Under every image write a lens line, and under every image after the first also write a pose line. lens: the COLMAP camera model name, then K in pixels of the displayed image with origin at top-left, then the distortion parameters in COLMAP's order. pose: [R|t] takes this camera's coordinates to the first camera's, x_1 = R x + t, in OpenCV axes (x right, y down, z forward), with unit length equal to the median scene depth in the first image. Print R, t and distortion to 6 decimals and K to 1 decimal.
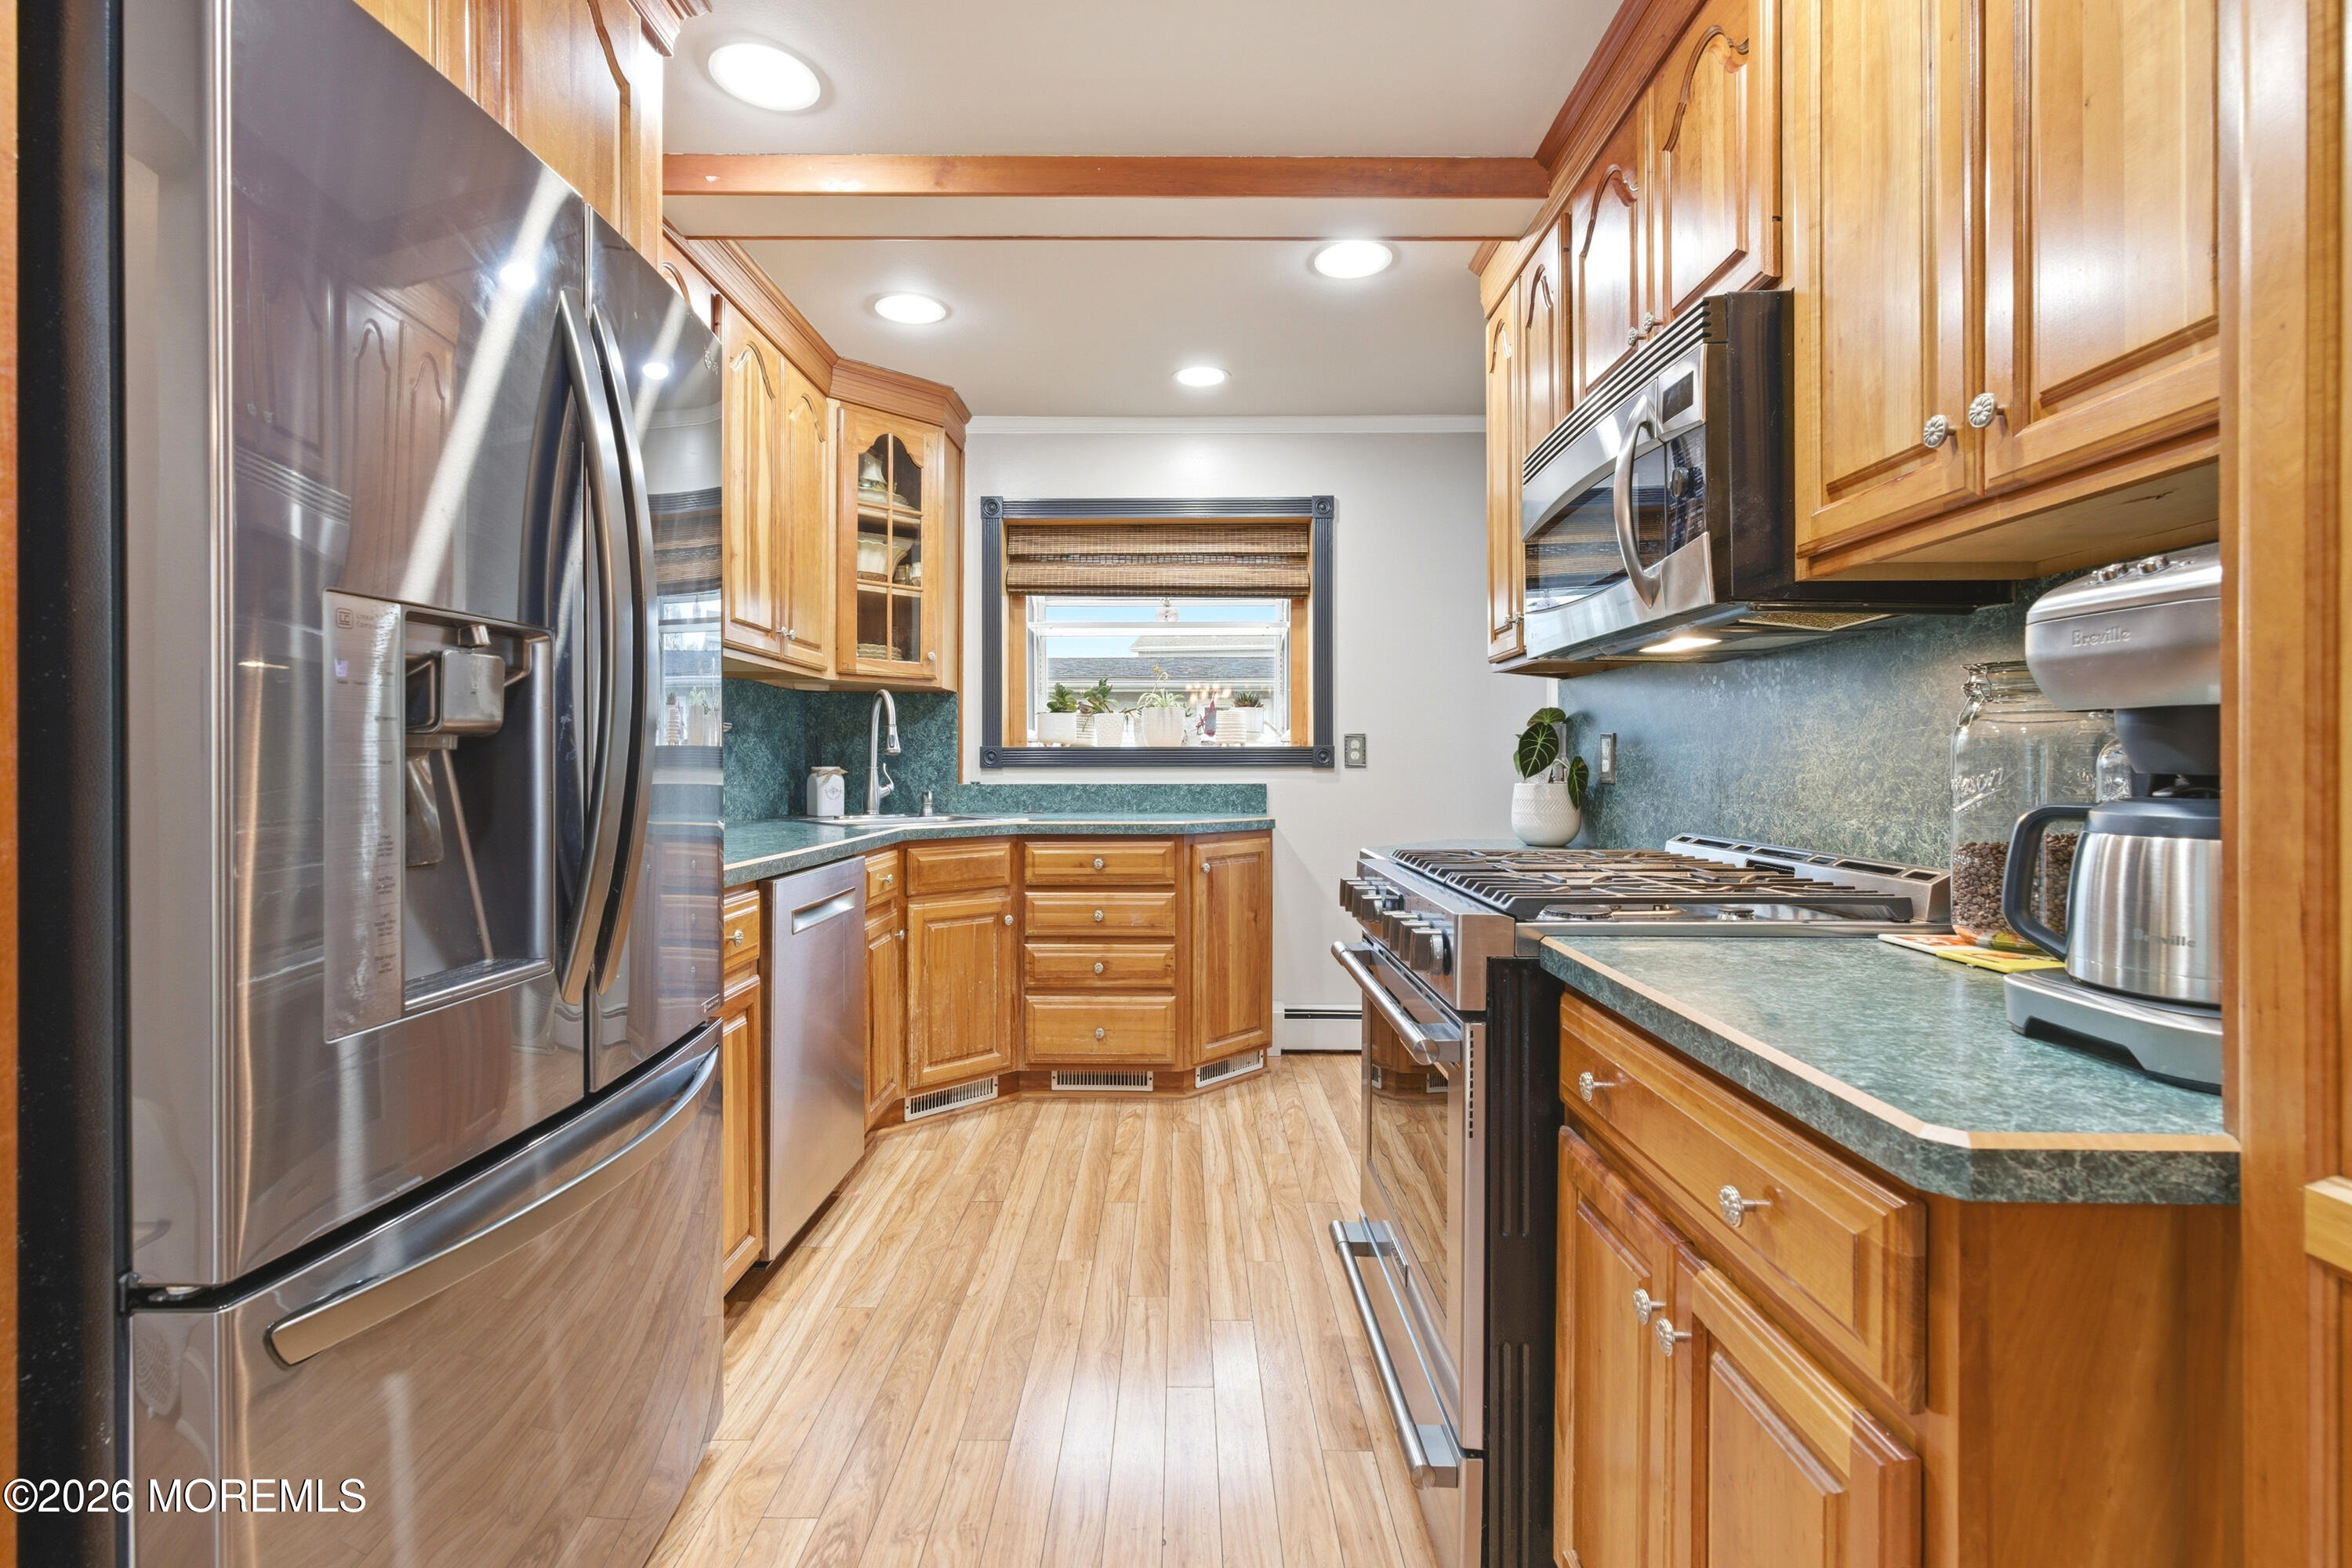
lens RADIAL K [[1063.7, 0, 1177.0], [0, 1063.7, 767.5], [0, 0, 1]] dist [-0.000552, 0.000136]
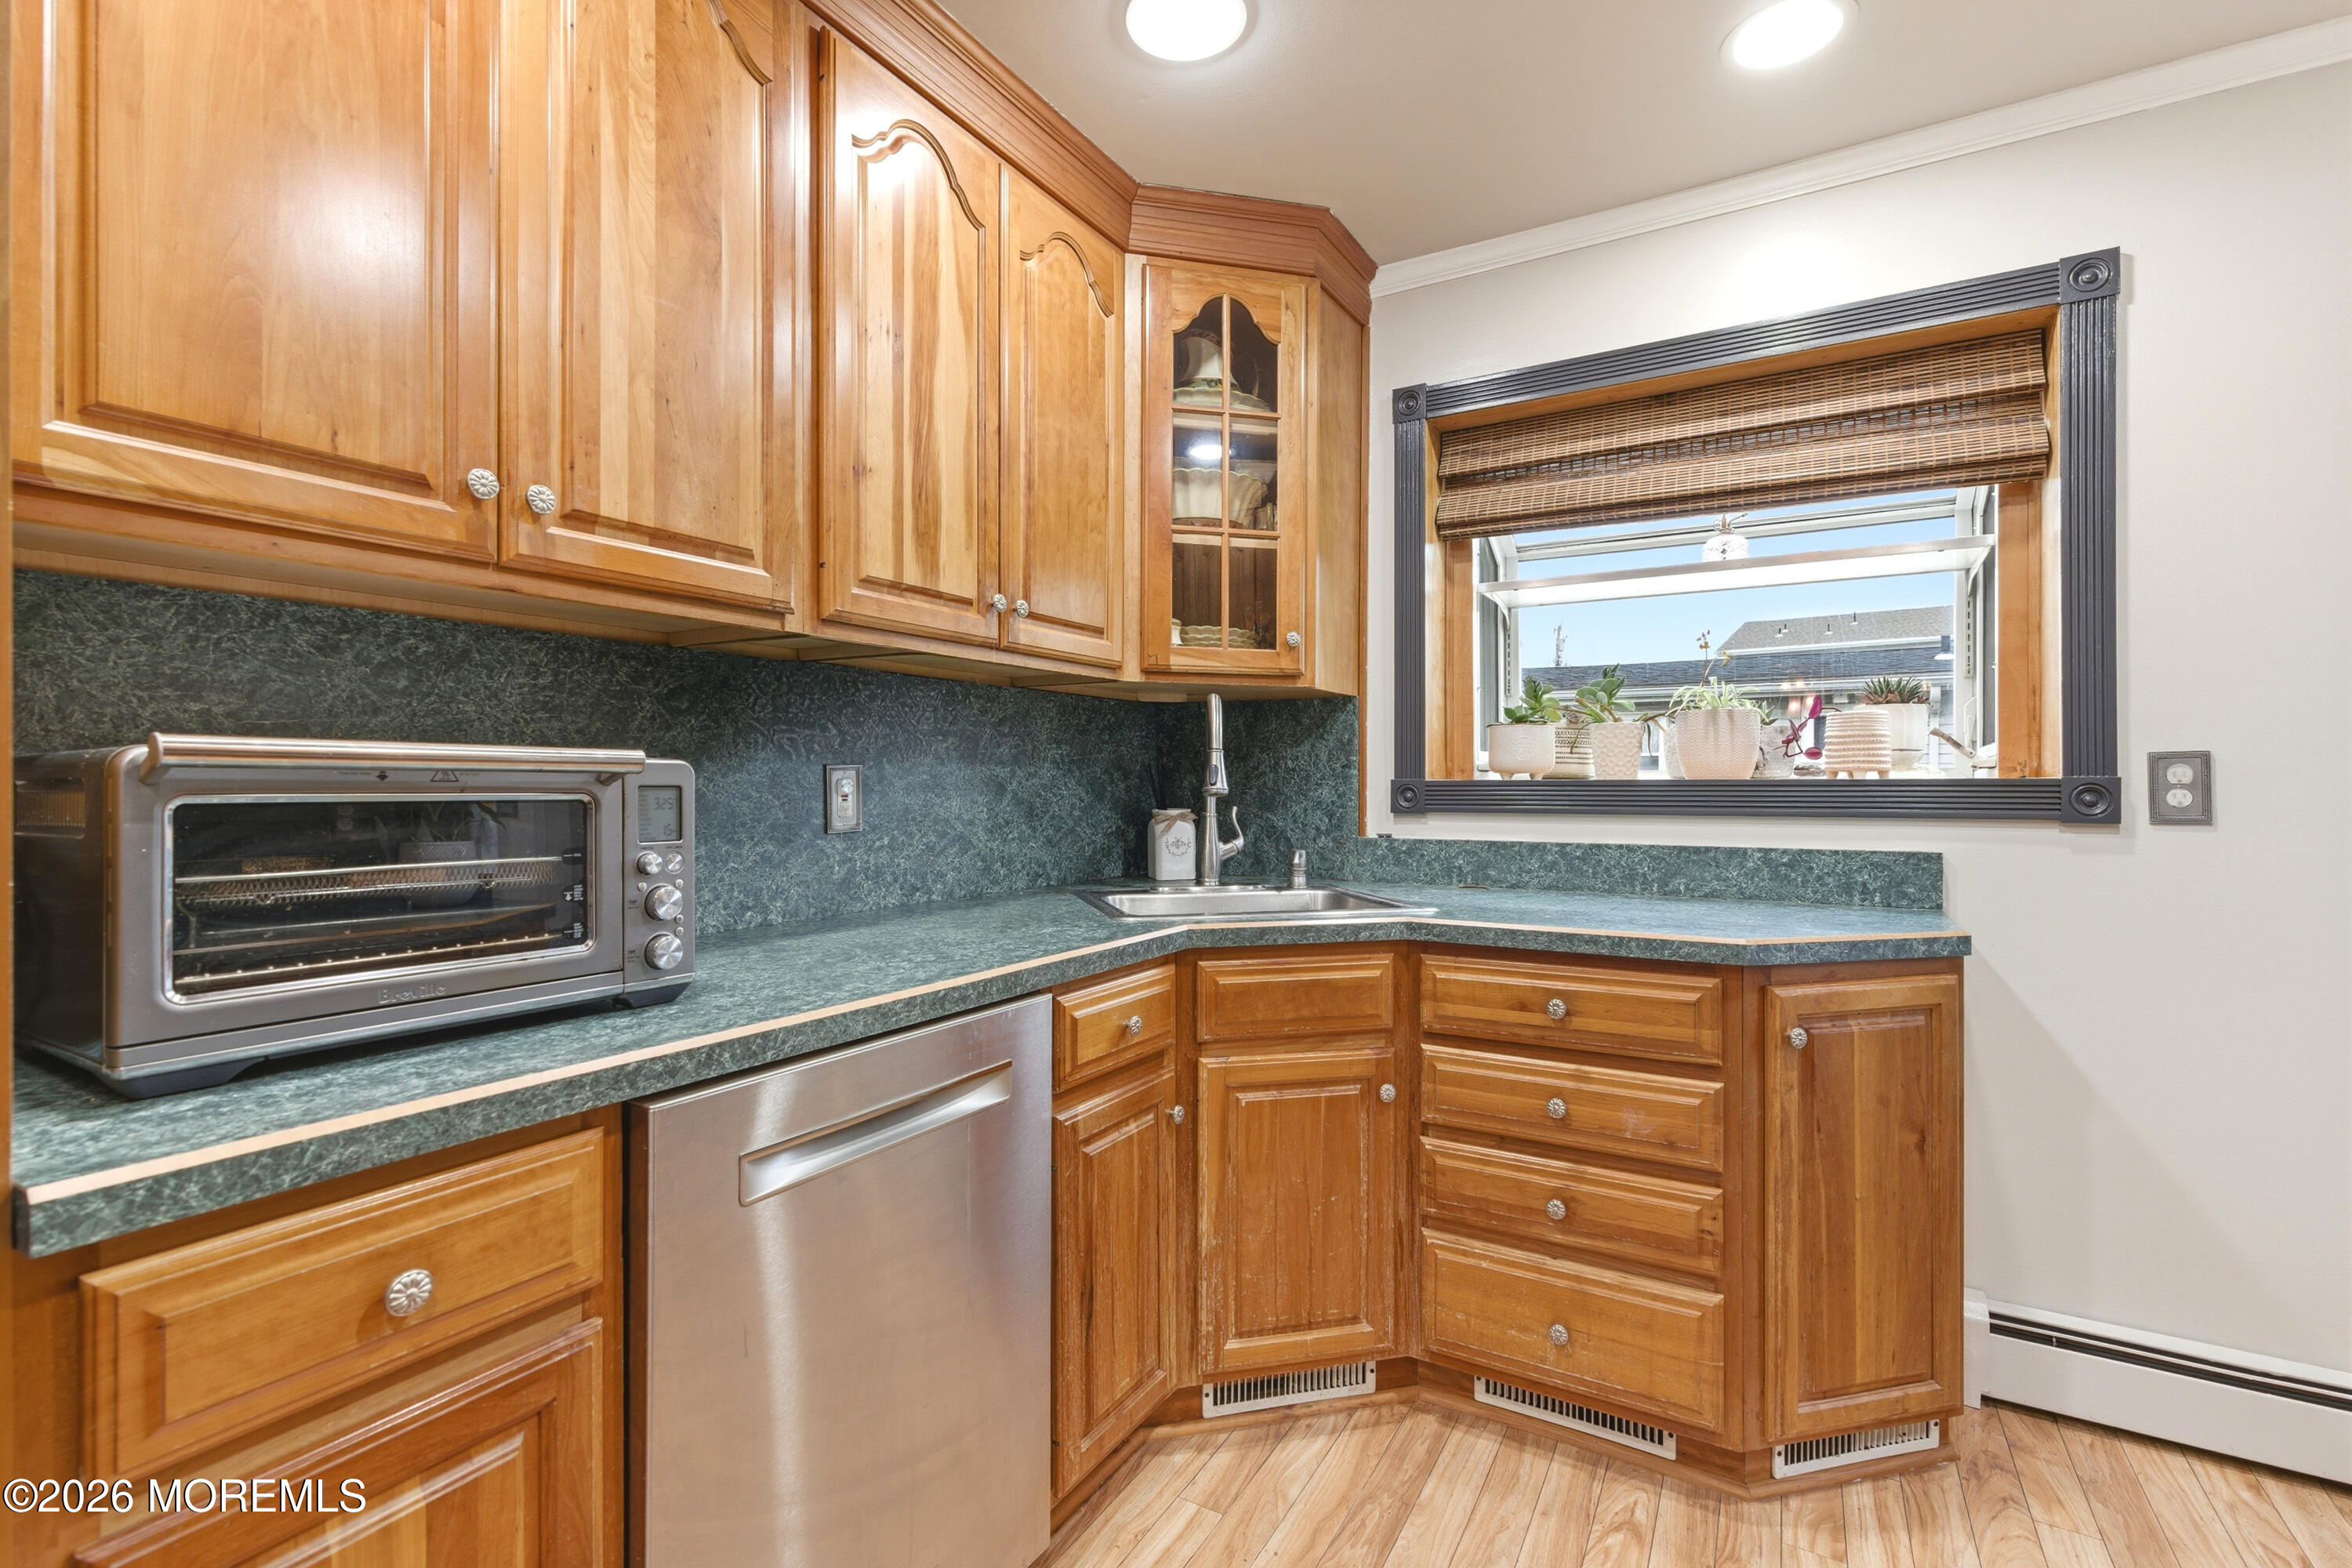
lens RADIAL K [[1048.6, 0, 1169.9], [0, 1048.6, 781.0], [0, 0, 1]] dist [-0.000702, 0.001168]
pose [[0.863515, -0.000277, -0.504323, 0.021996], [-0.002348, 0.999987, -0.004568, -0.018584], [0.504317, 0.005128, 0.863503, 0.458361]]
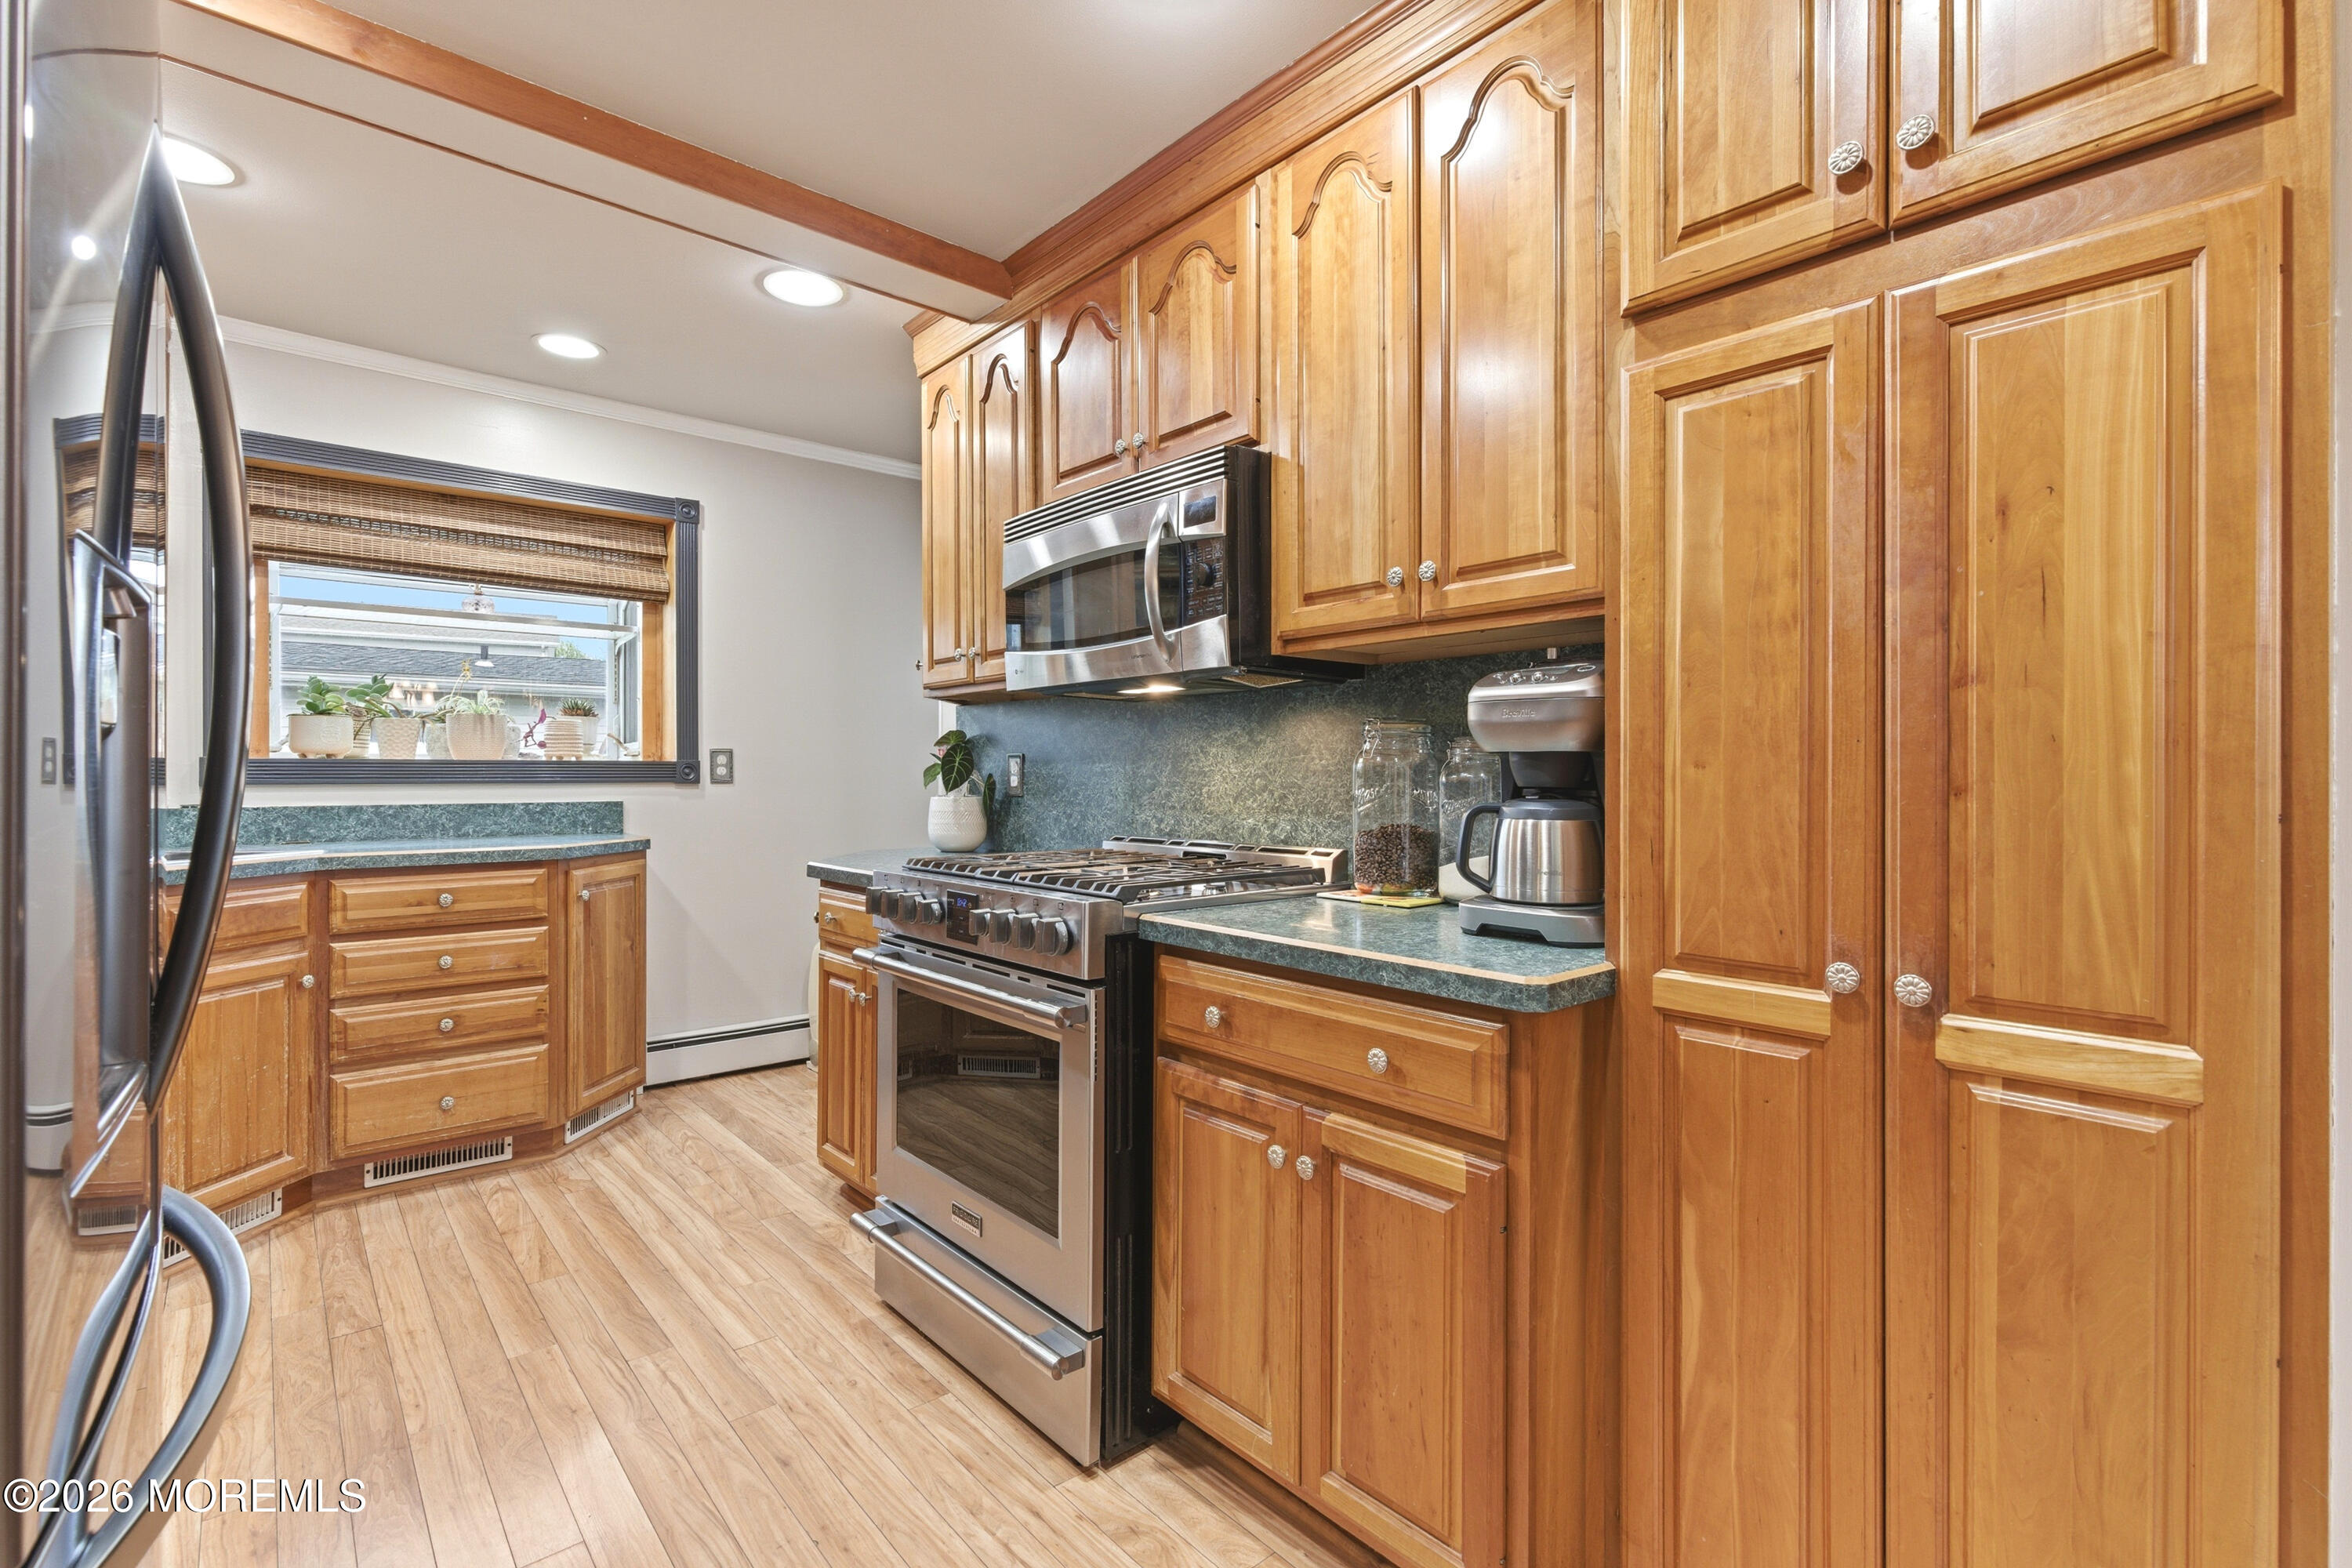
lens RADIAL K [[1048.6, 0, 1169.9], [0, 1048.6, 781.0], [0, 0, 1]] dist [-0.000702, 0.001168]
pose [[0.750627, -0.002815, 0.660720, -0.189848], [0.003032, 0.999995, 0.000816, -0.001805], [-0.660719, 0.001391, 0.750632, 0.007353]]
